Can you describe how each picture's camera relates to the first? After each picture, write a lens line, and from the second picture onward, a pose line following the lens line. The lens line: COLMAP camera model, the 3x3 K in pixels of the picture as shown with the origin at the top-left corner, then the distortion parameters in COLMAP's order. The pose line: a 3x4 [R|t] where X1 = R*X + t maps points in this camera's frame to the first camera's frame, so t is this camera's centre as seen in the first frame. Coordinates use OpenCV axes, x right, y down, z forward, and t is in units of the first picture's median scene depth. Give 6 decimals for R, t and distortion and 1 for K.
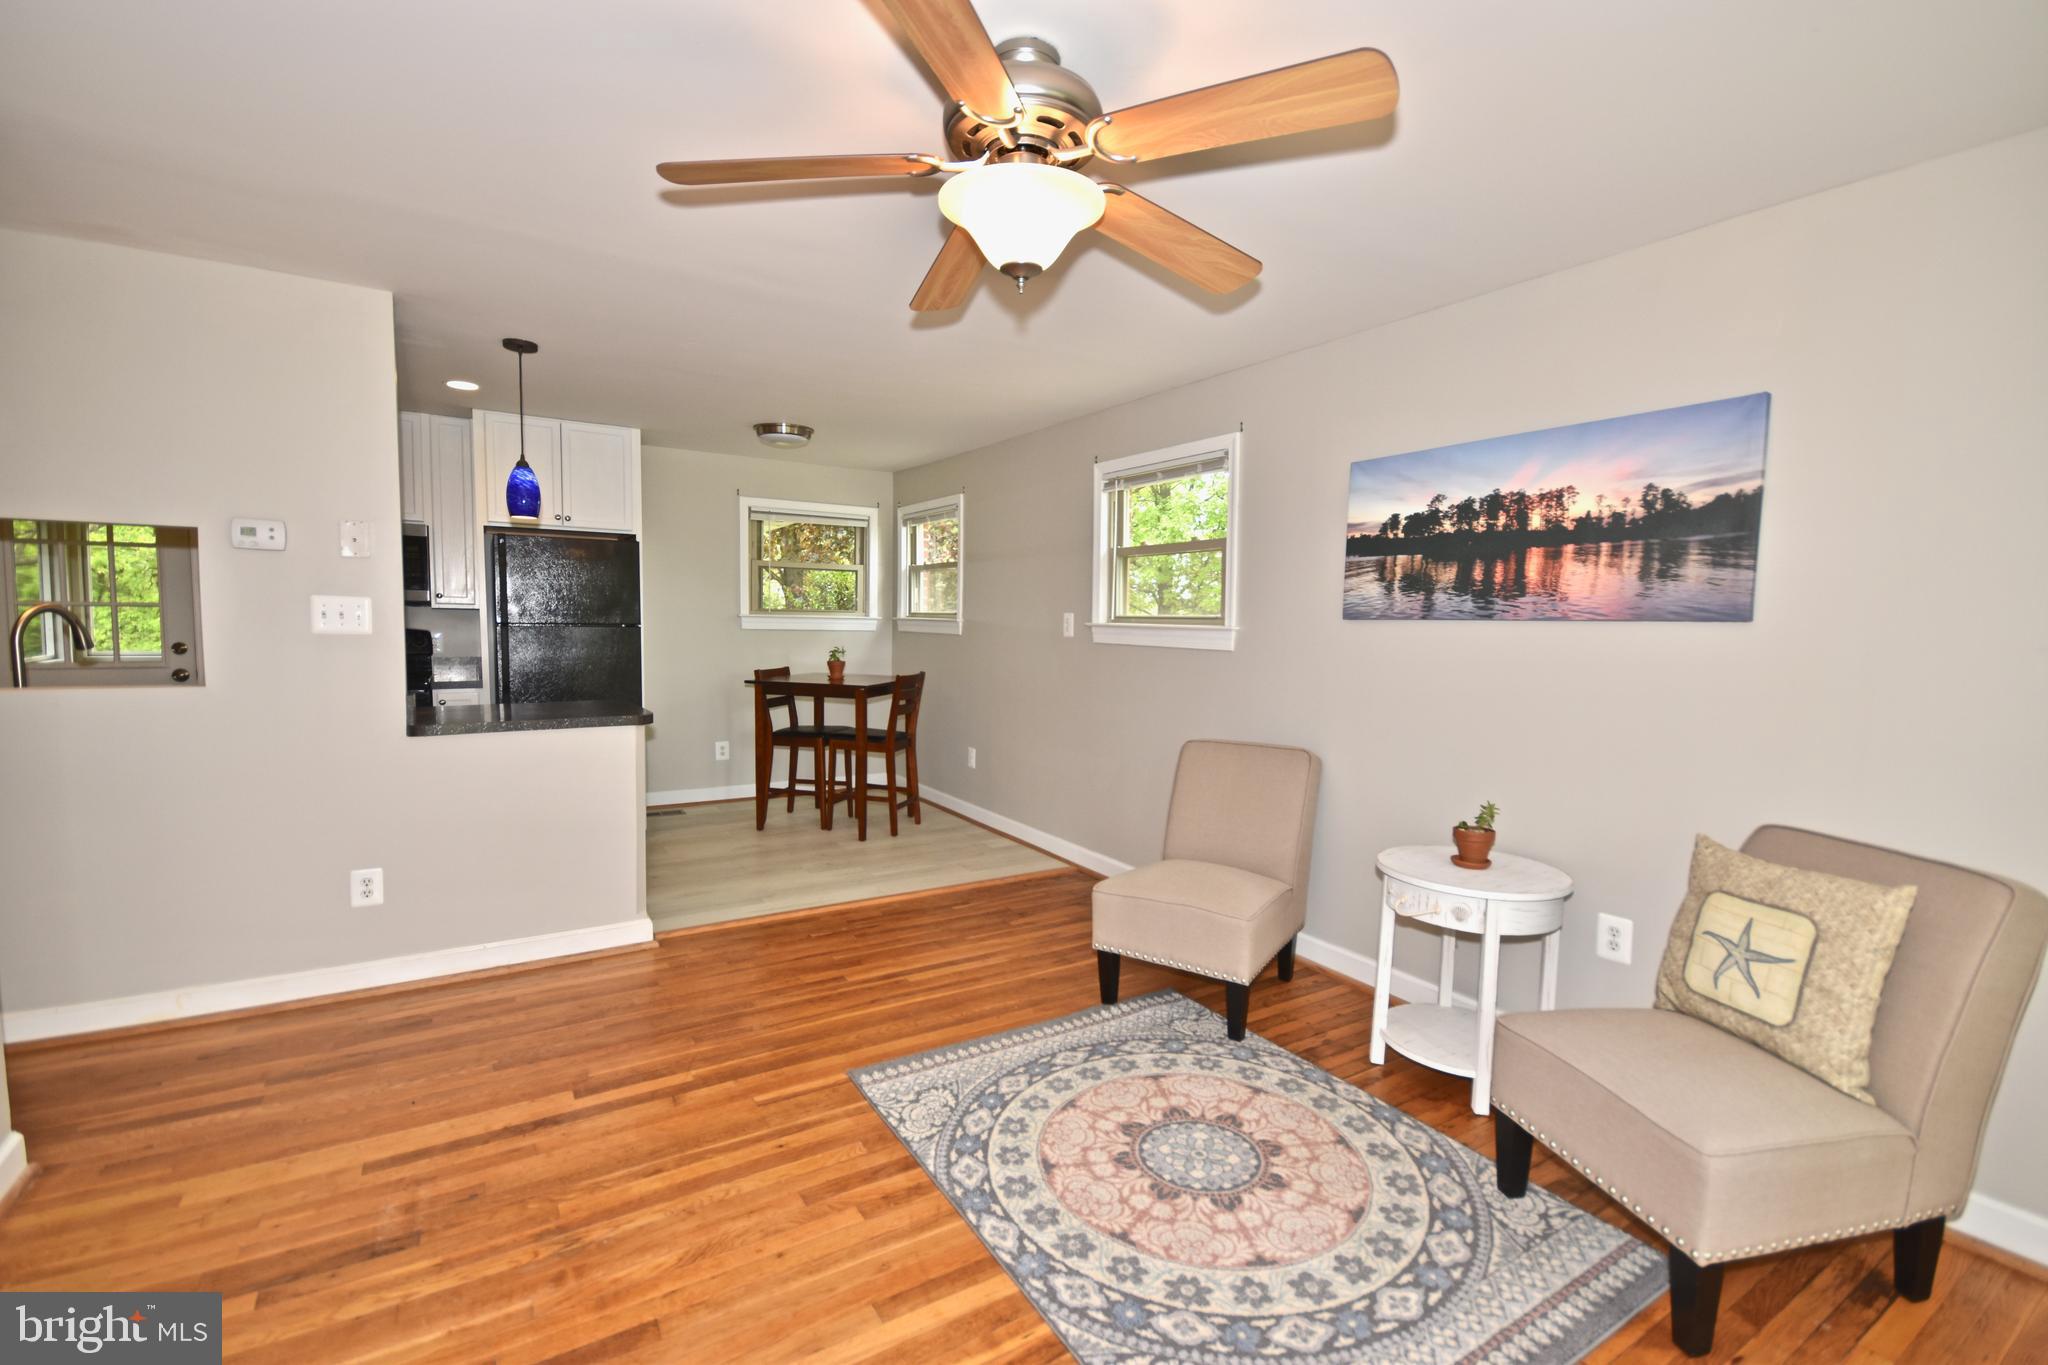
lens RADIAL K [[893.7, 0, 1029.5], [0, 893.7, 687.6], [0, 0, 1]] dist [-0.003675, -0.004288]
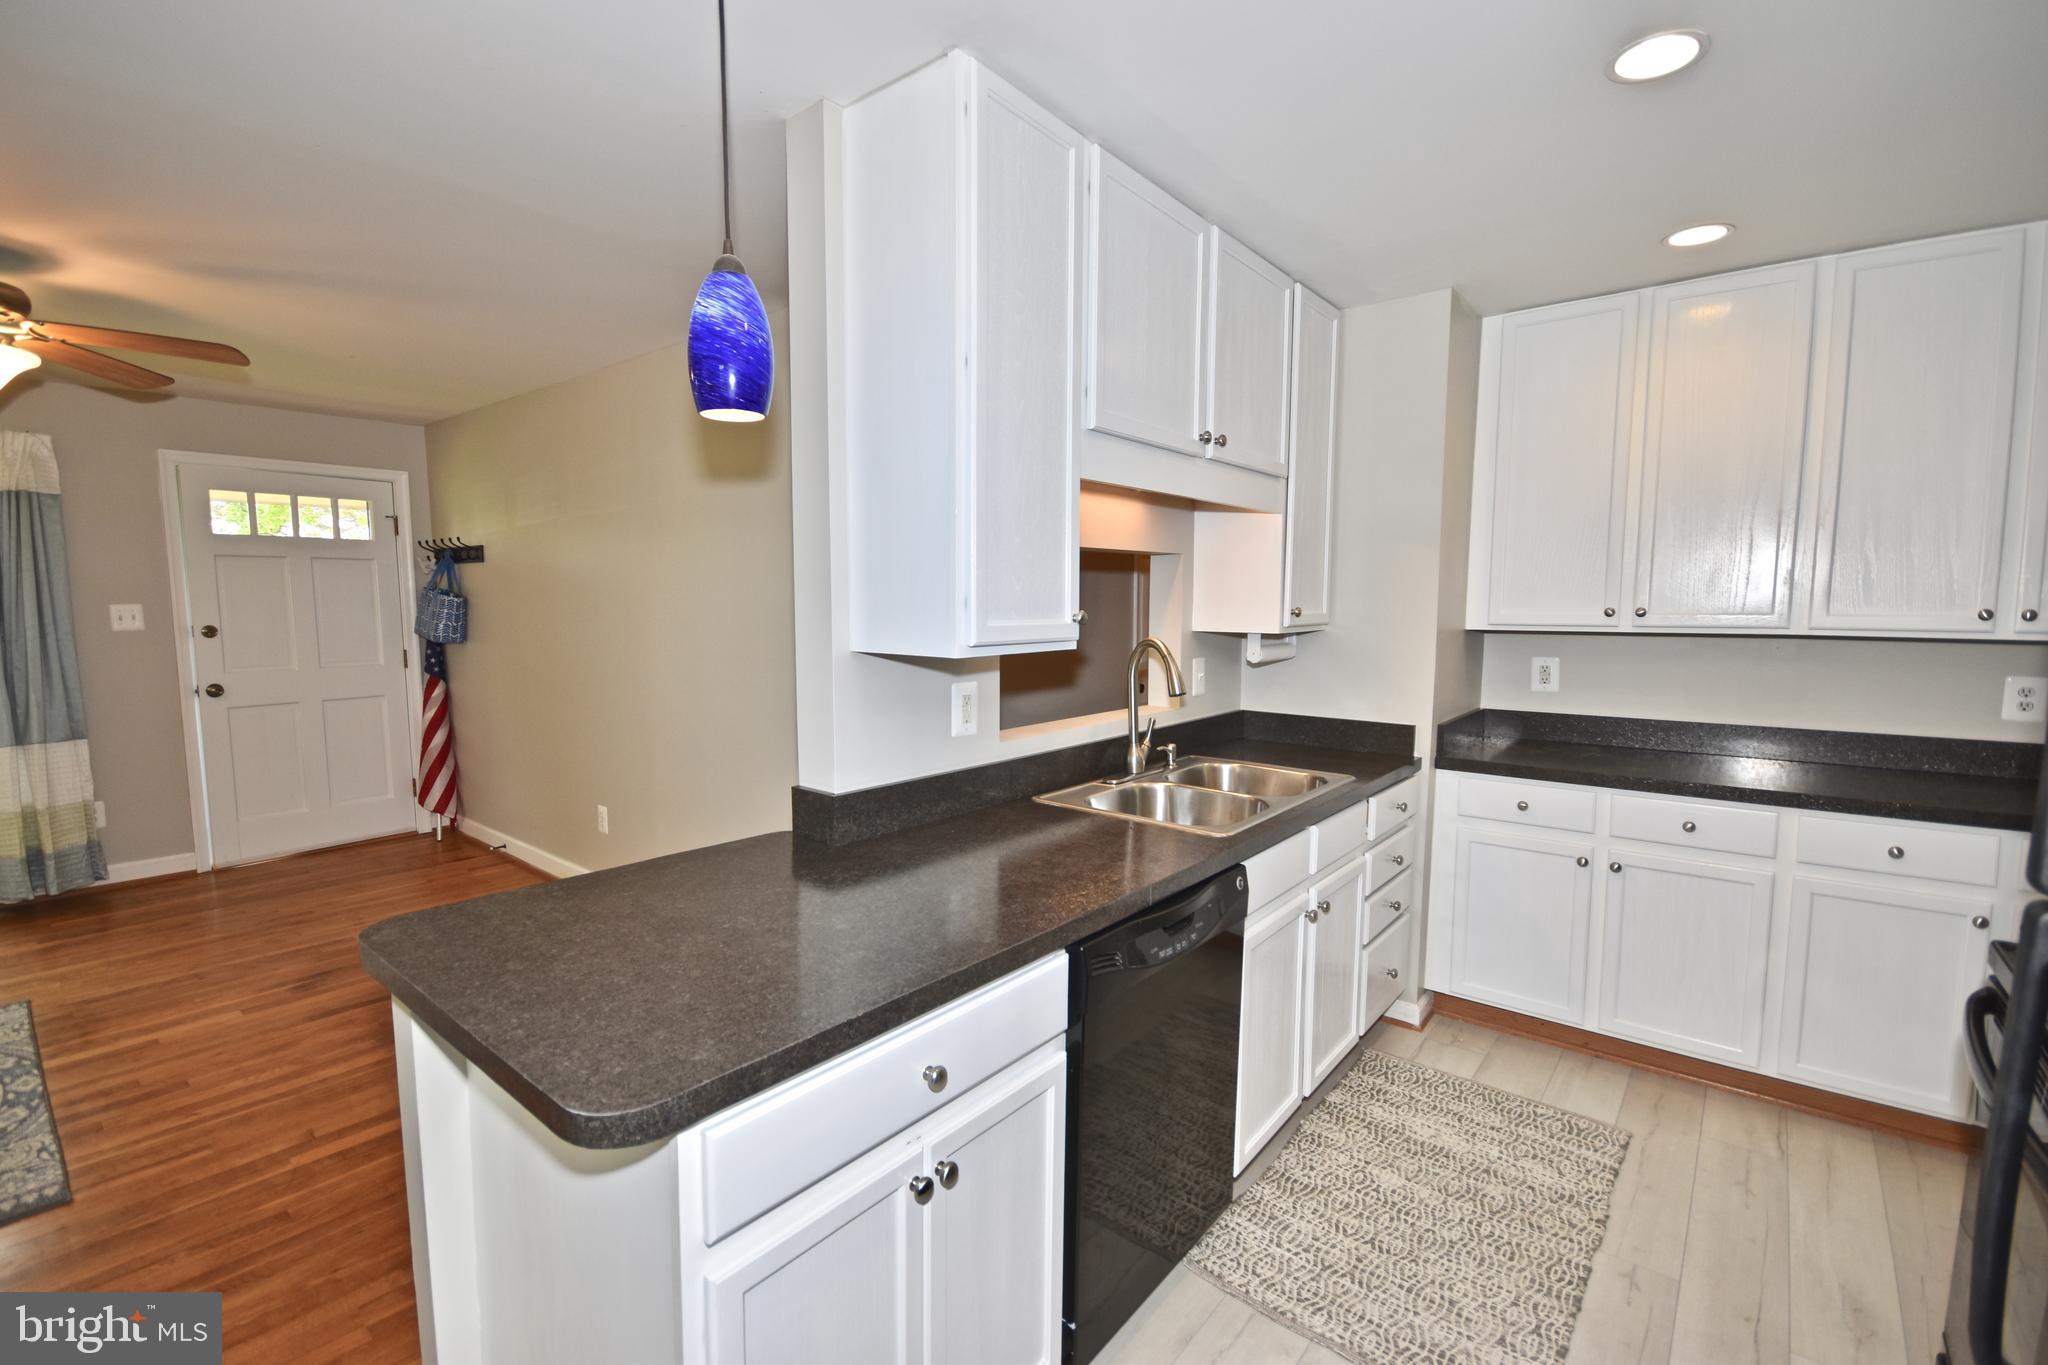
lens RADIAL K [[893.7, 0, 1022.4], [0, 893.7, 682.3], [0, 0, 1]] dist [-0.003675, -0.004288]
pose [[-0.946661, 0.011417, -0.322028, -0.747716], [-0.043946, 0.985460, 0.164125, -0.195421], [0.319220, 0.169522, -0.932395, 1.870946]]
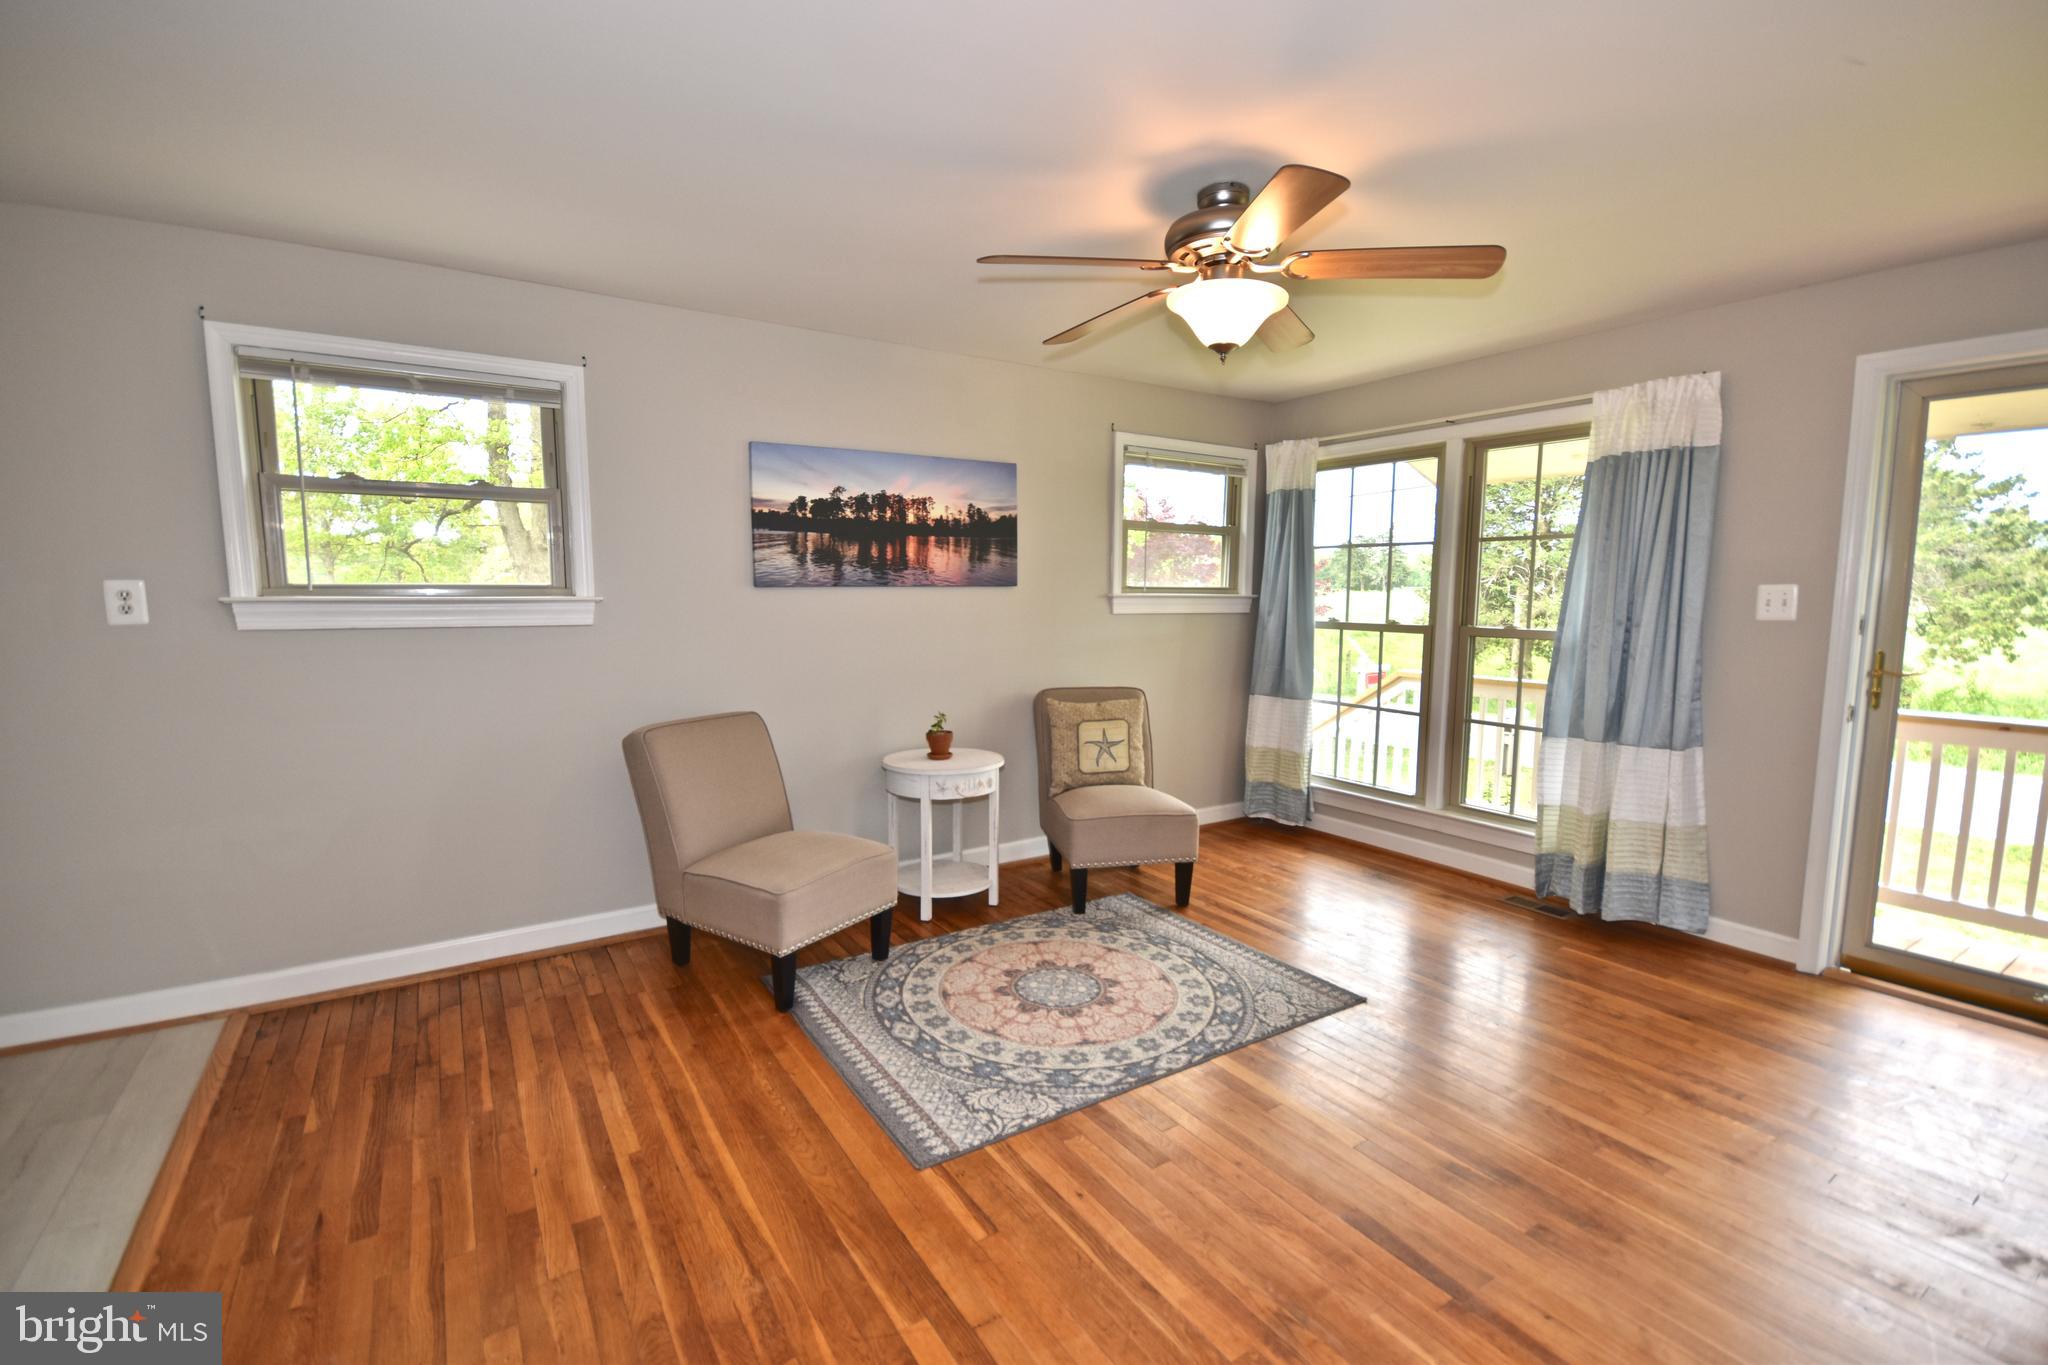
lens RADIAL K [[893.7, 0, 1026.7], [0, 893.7, 685.4], [0, 0, 1]] dist [-0.003675, -0.004288]
pose [[-0.016595, -0.128511, 0.991569, -0.912876], [0.072109, 0.988970, 0.129380, -0.092243], [-0.997259, 0.073648, -0.007145, 0.848482]]
